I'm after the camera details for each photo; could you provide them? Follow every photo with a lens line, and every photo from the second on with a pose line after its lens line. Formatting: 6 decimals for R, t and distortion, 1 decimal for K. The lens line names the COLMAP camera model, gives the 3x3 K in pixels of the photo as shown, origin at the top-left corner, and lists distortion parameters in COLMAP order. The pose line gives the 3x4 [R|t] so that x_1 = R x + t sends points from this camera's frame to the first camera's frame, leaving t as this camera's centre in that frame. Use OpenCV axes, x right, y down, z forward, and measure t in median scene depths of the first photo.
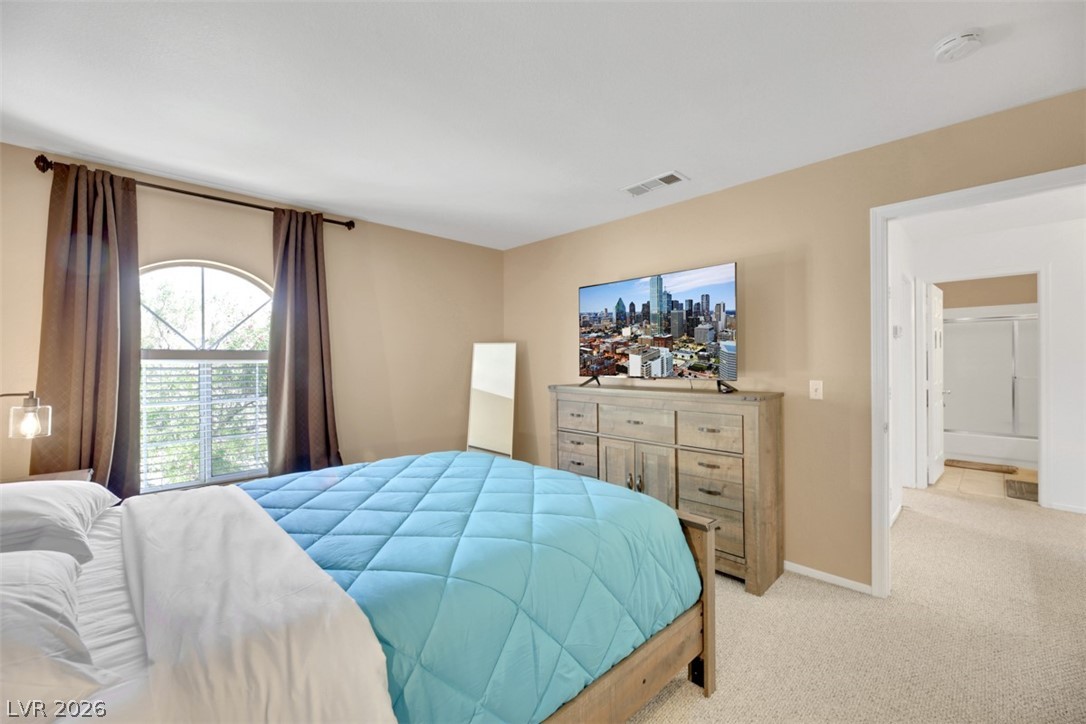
lens RADIAL K [[450.9, 0, 543.0], [0, 450.9, 362.0], [0, 0, 1]] dist [-0.004468, -0.000509]
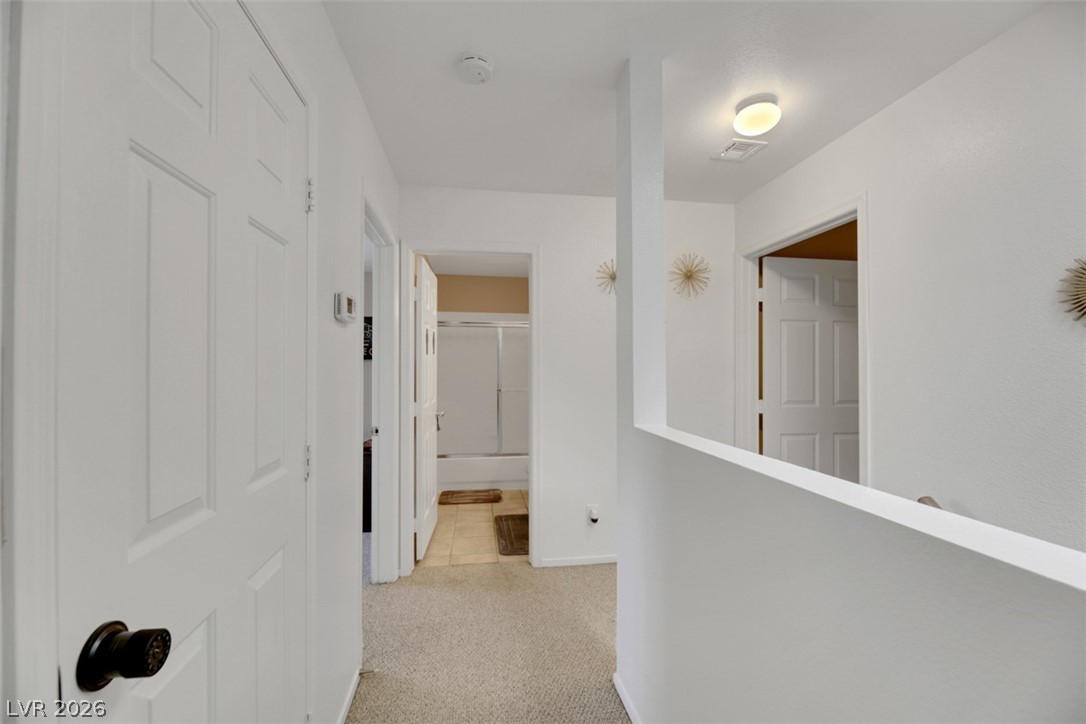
lens RADIAL K [[431.4, 0, 544.7], [0, 431.4, 365.8], [0, 0, 1]] dist [0.001974, -0.003887]
pose [[0.577025, 0.011611, 0.816644, 0.427565], [-0.006010, 0.999932, -0.009971, -0.007273], [-0.816704, 0.000846, 0.577056, 0.458814]]
